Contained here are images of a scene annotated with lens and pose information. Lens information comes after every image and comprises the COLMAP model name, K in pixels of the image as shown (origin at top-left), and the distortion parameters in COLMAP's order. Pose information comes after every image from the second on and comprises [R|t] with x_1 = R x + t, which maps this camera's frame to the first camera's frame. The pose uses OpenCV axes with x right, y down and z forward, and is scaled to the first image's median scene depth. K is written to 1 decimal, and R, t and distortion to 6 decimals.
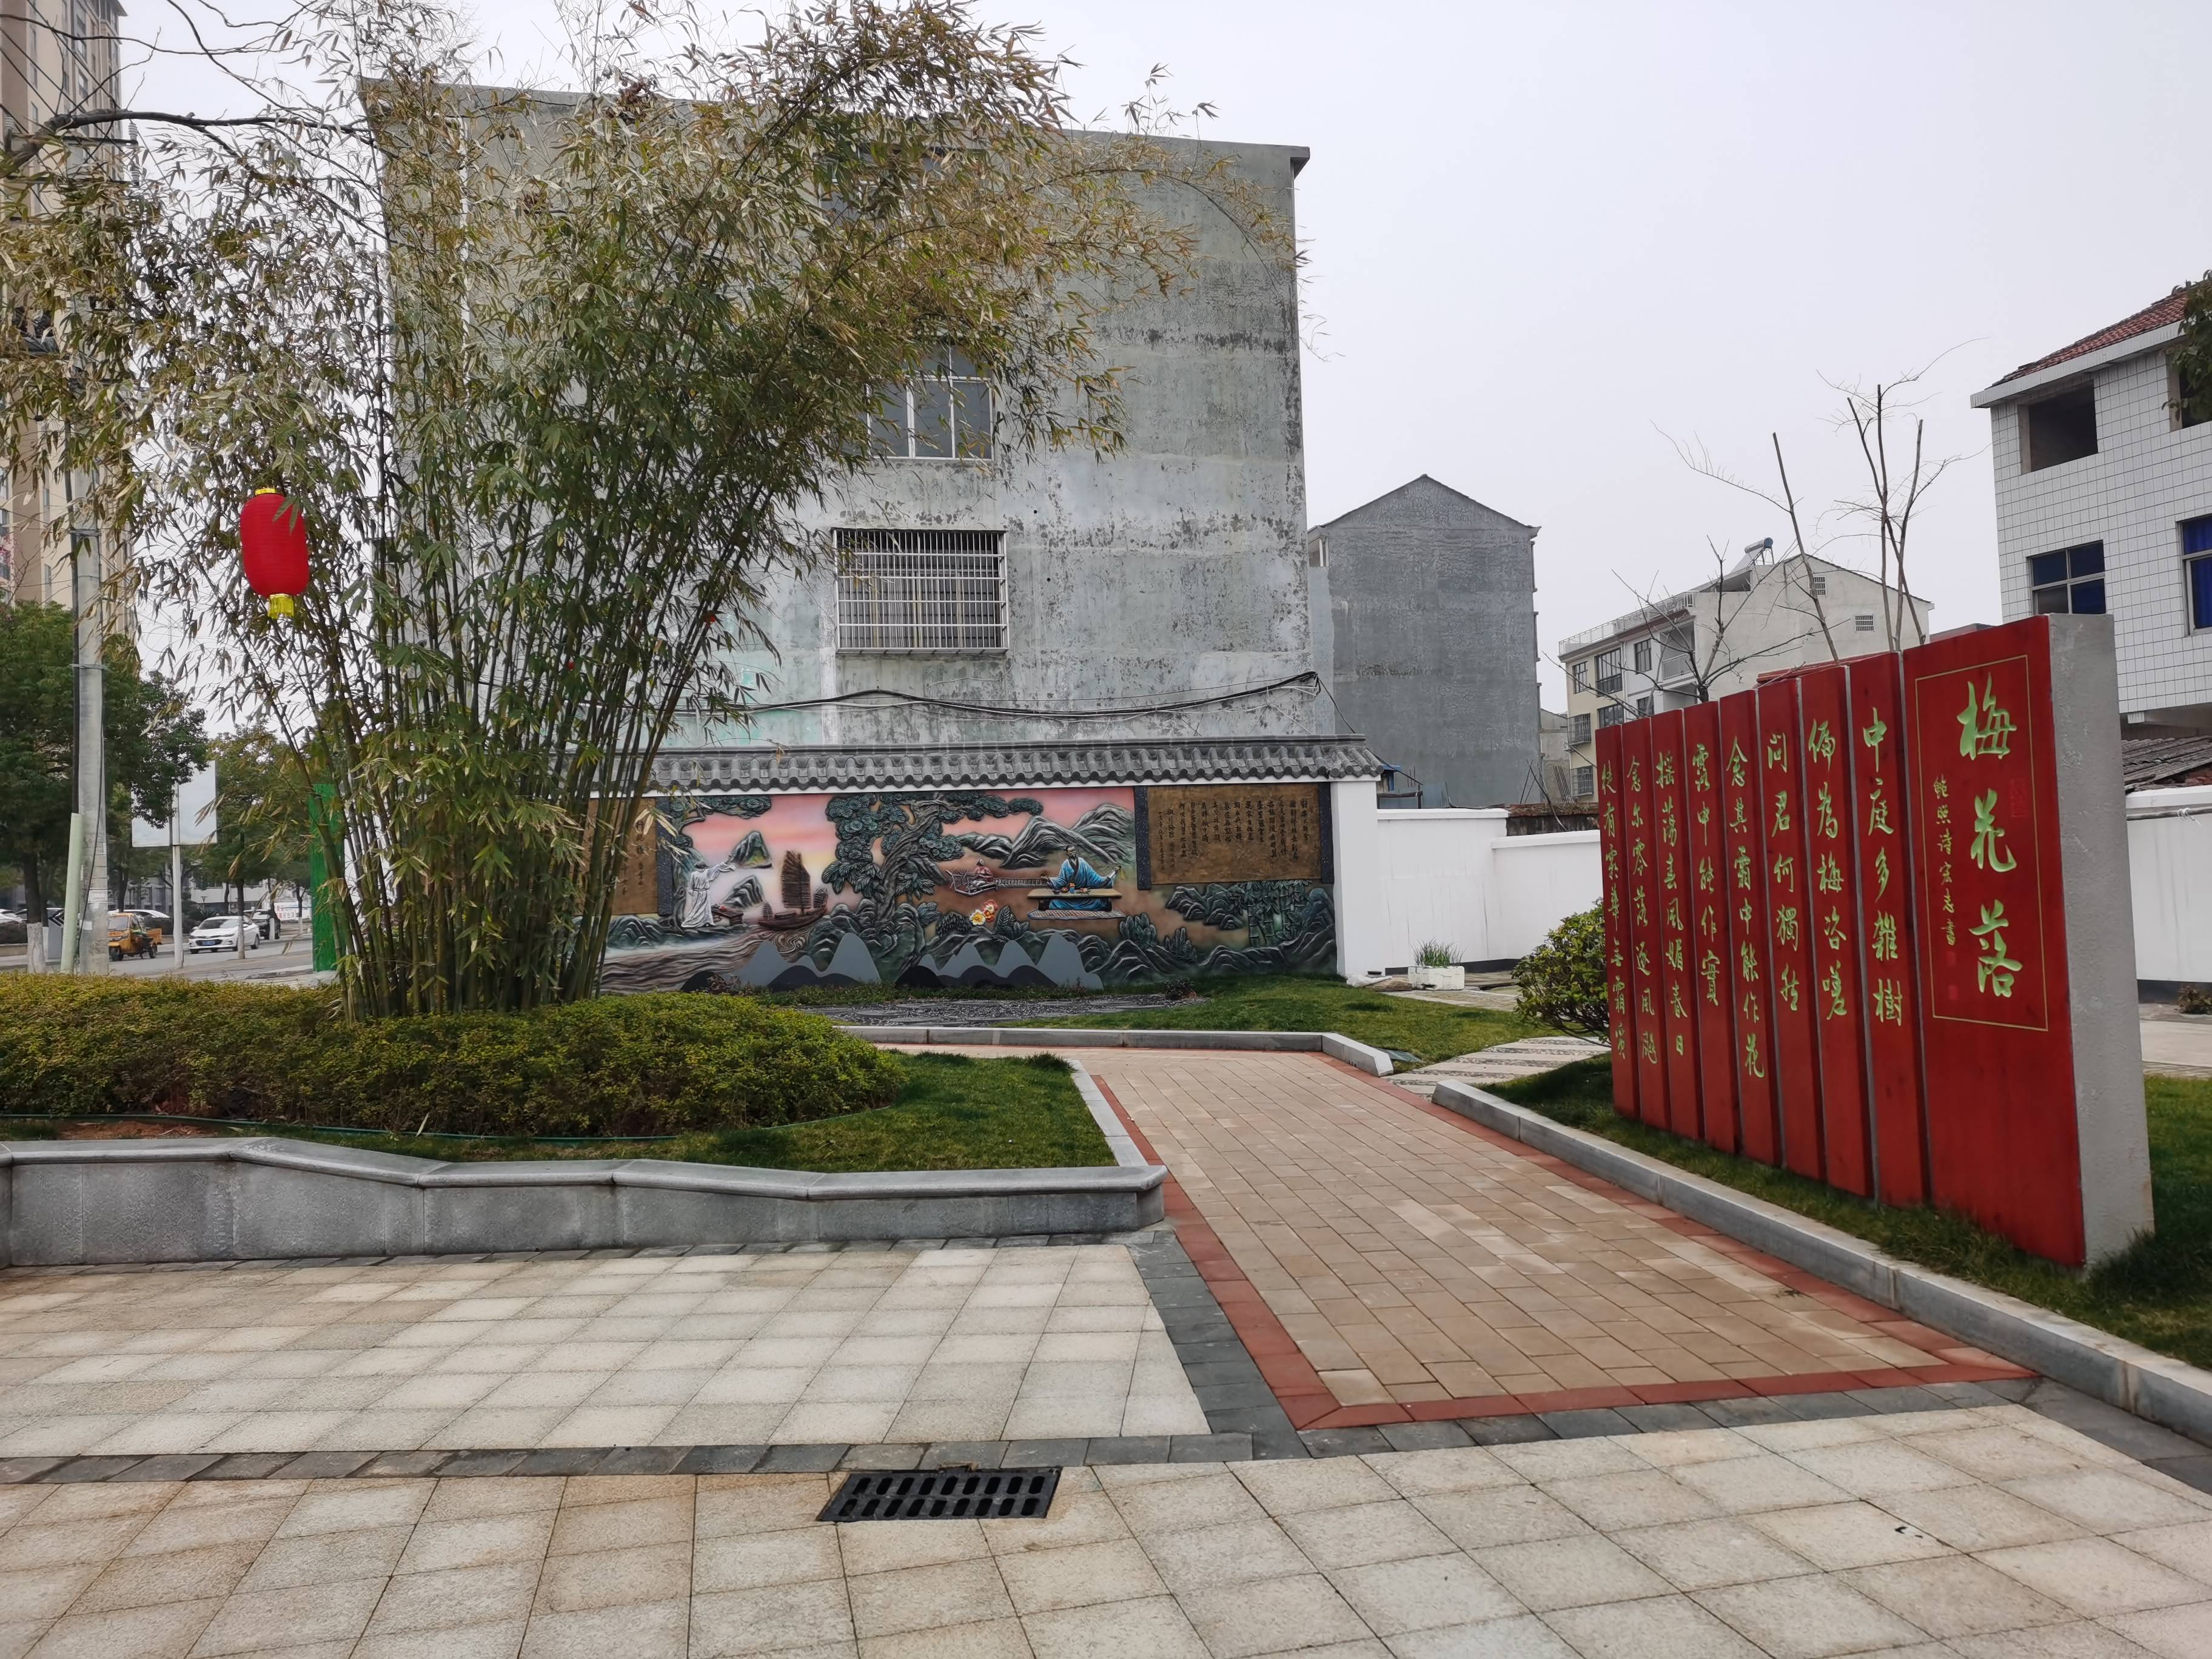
lens RADIAL K [[1693.0, 0, 1093.6], [0, 1693.0, 831.0], [0, 0, 1]] dist [0.049211, 0.000756]
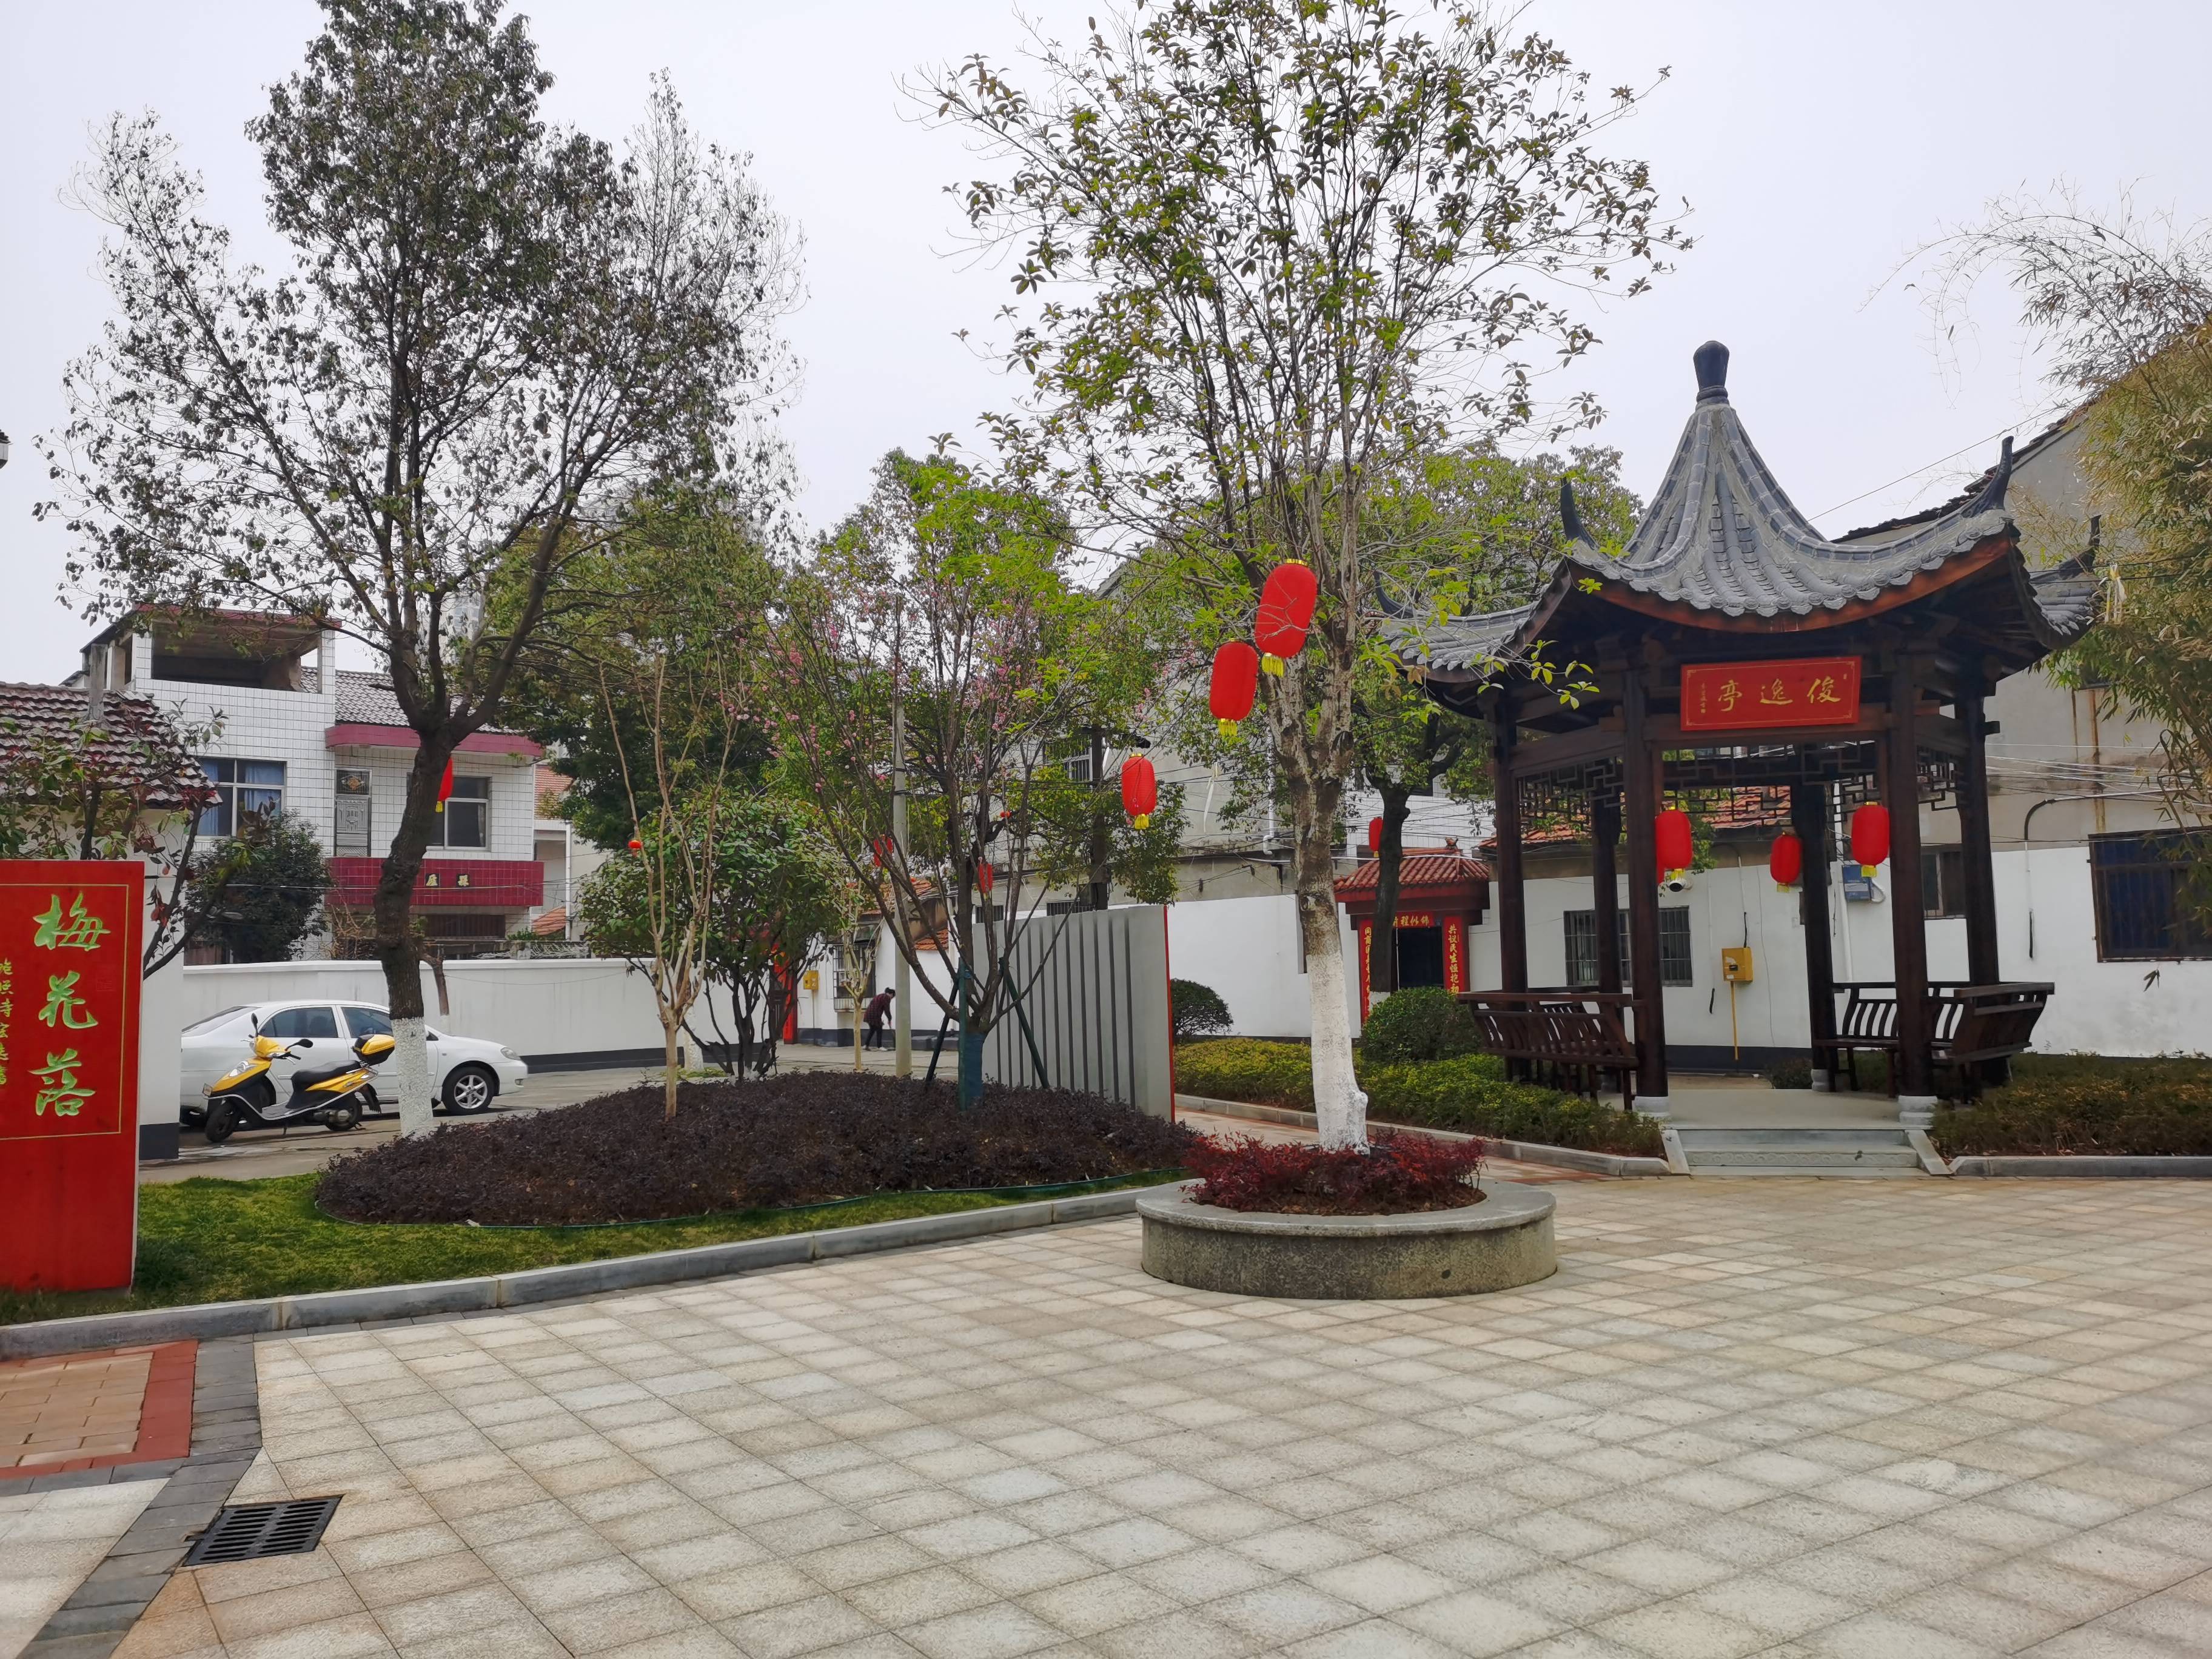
lens RADIAL K [[1693.0, 0, 1093.6], [0, 1693.0, 831.0], [0, 0, 1]] dist [0.049211, 0.000756]
pose [[-0.353219, 0.127173, 0.926857, -1.091043], [0.005724, 0.990993, -0.133792, 0.055224], [-0.935523, -0.041953, -0.350766, 0.676768]]
